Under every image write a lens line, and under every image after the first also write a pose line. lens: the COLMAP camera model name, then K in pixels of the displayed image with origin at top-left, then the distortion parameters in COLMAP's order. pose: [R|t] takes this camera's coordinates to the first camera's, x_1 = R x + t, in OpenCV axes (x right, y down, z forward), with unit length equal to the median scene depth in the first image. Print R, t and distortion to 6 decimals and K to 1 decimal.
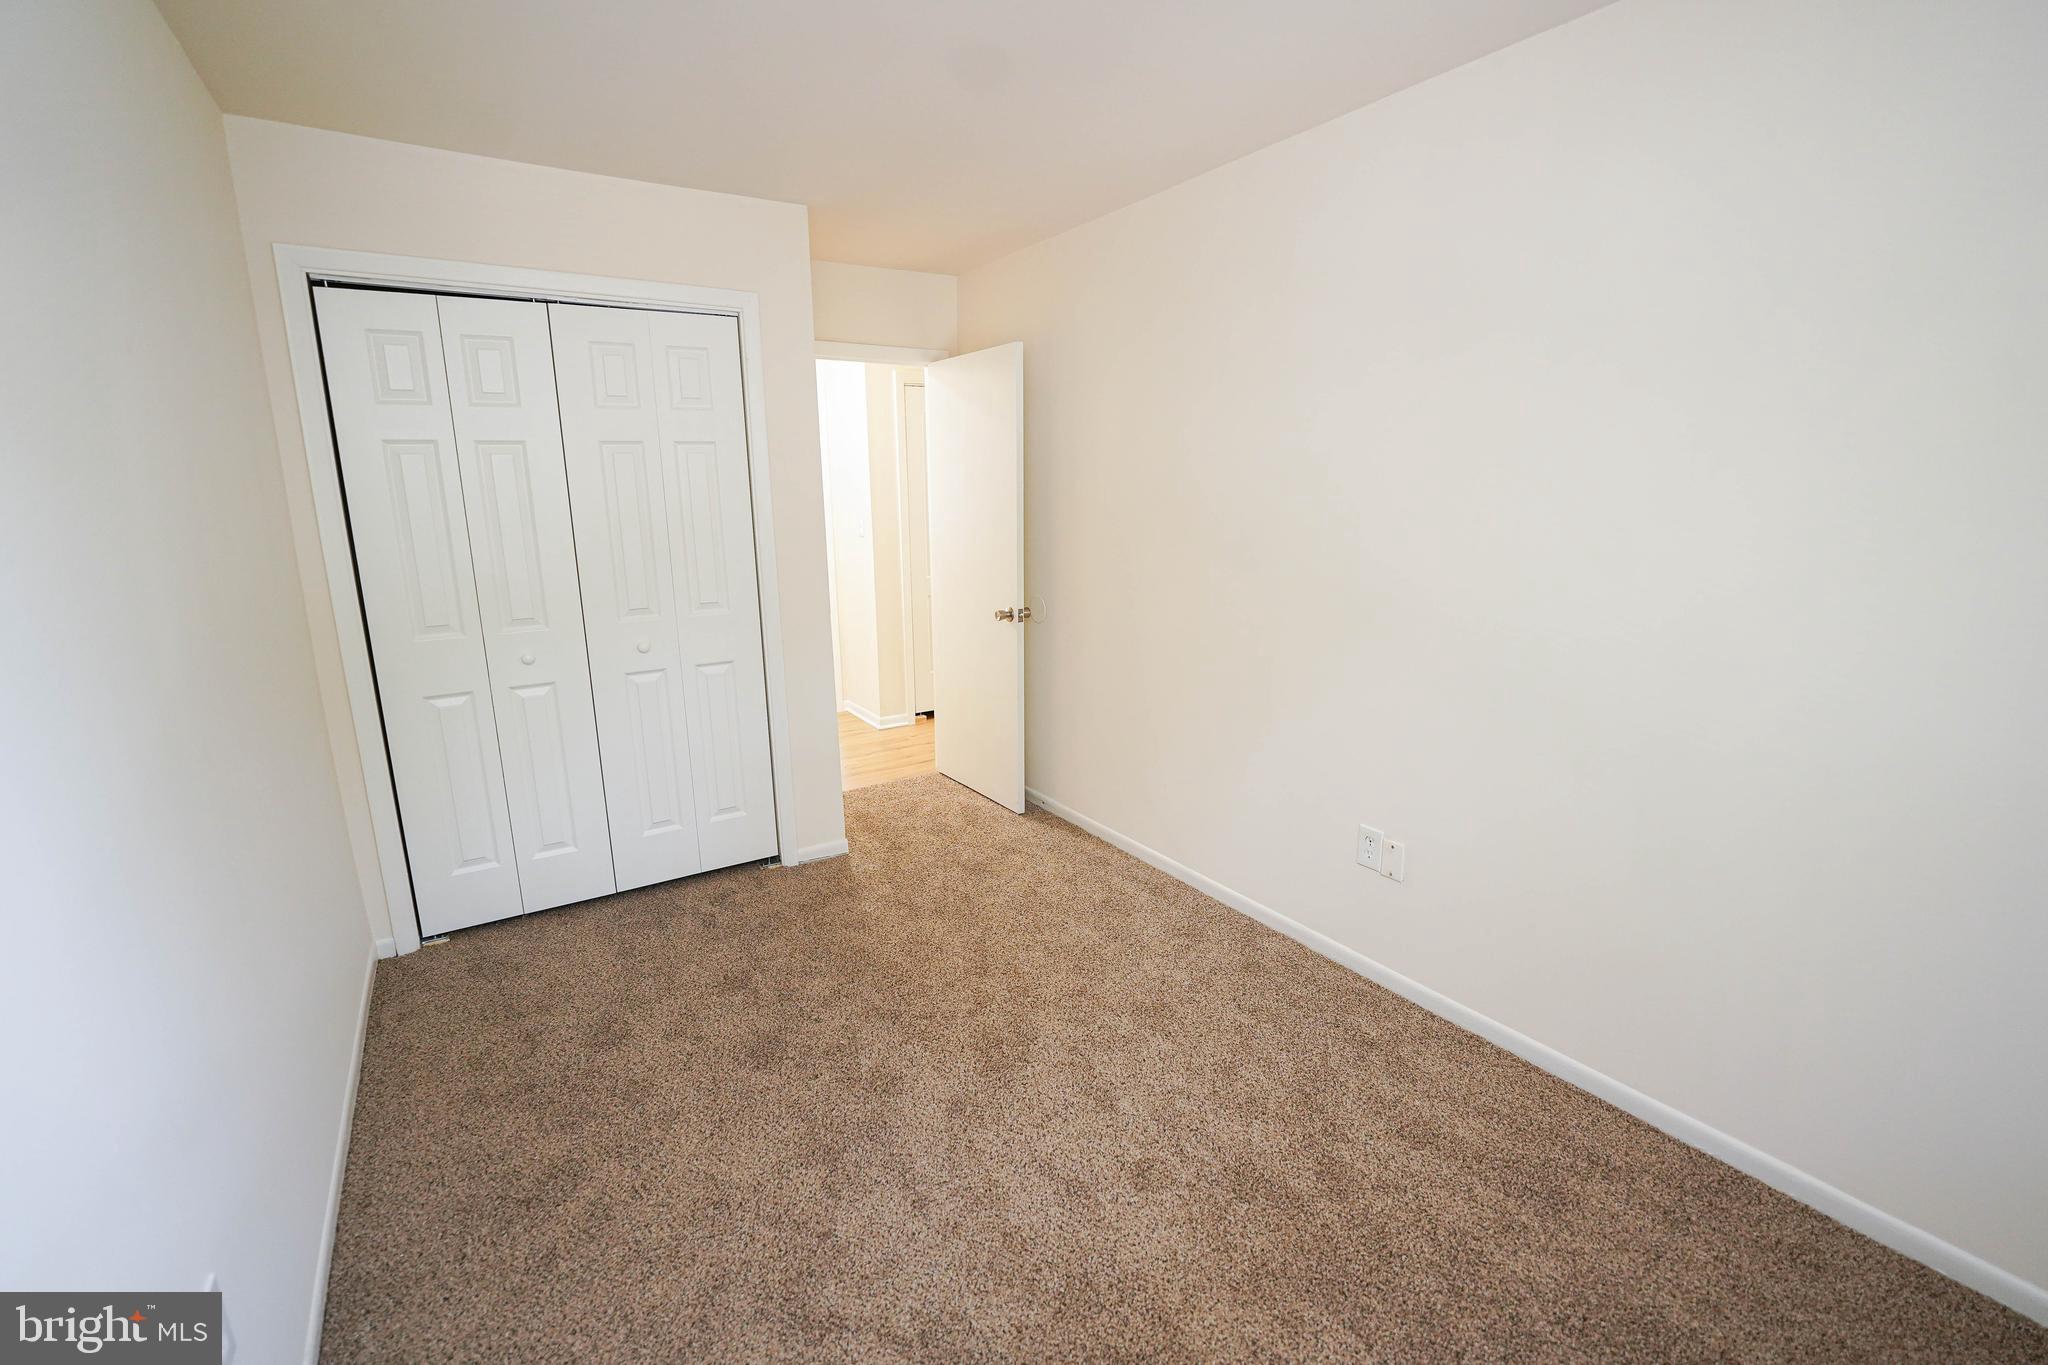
lens RADIAL K [[864.4, 0, 1024.0], [0, 864.4, 682.5], [0, 0, 1]] dist [-0.036391, -0.000118]
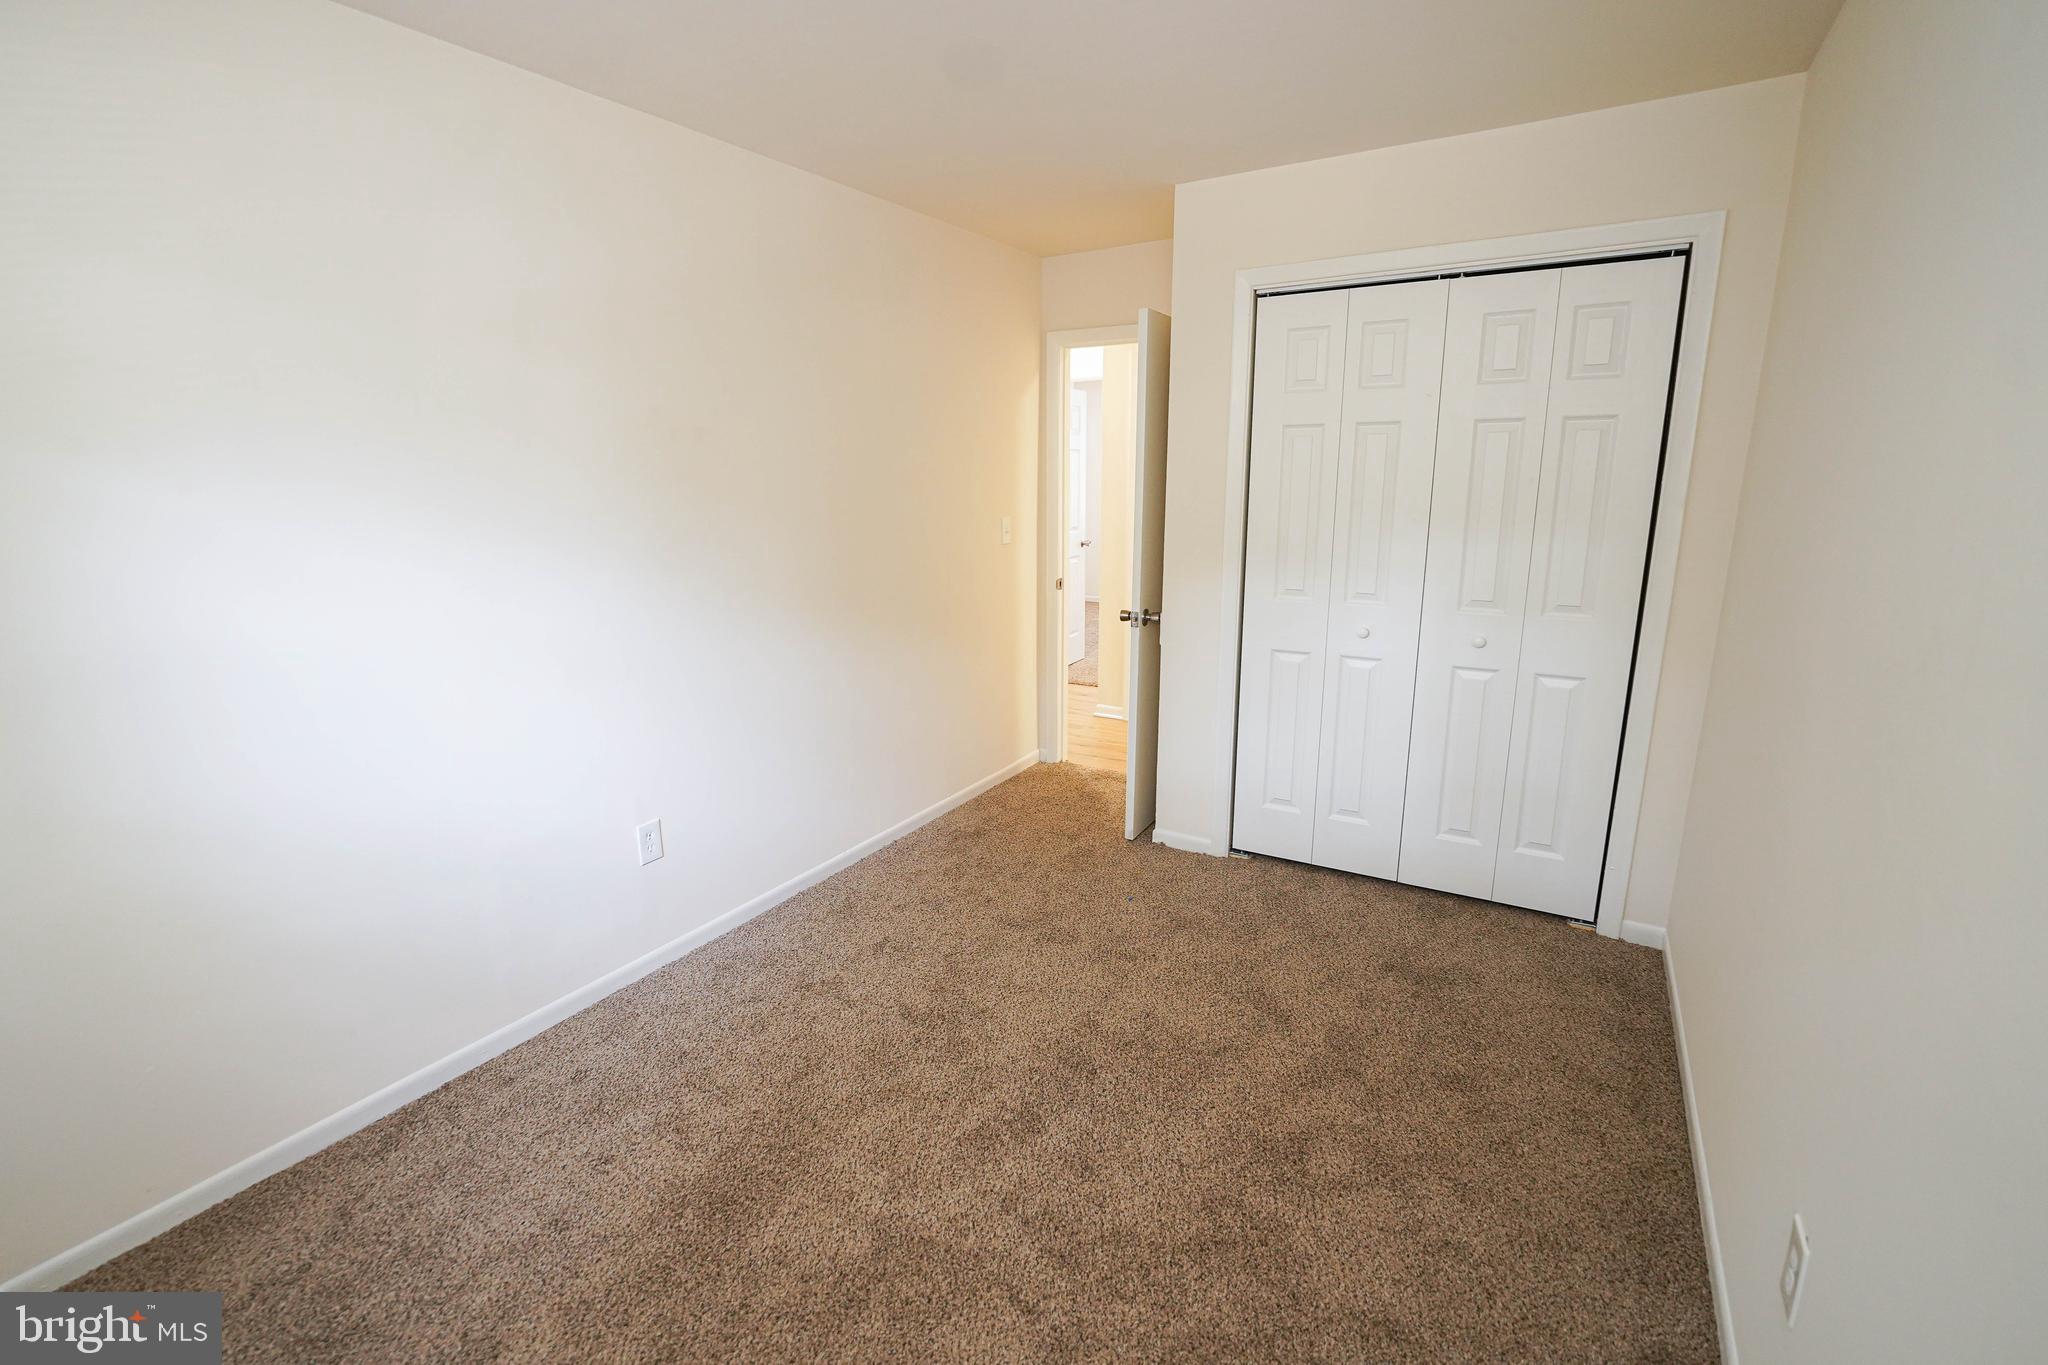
lens RADIAL K [[895.5, 0, 1024.0], [0, 895.5, 682.5], [0, 0, 1]] dist [-0.015215, -0.000056]
pose [[0.431624, 0.208100, -0.877721, 0.213588], [-0.197210, 0.971257, 0.133297, -0.032689], [0.880232, 0.115561, 0.460257, 0.140956]]
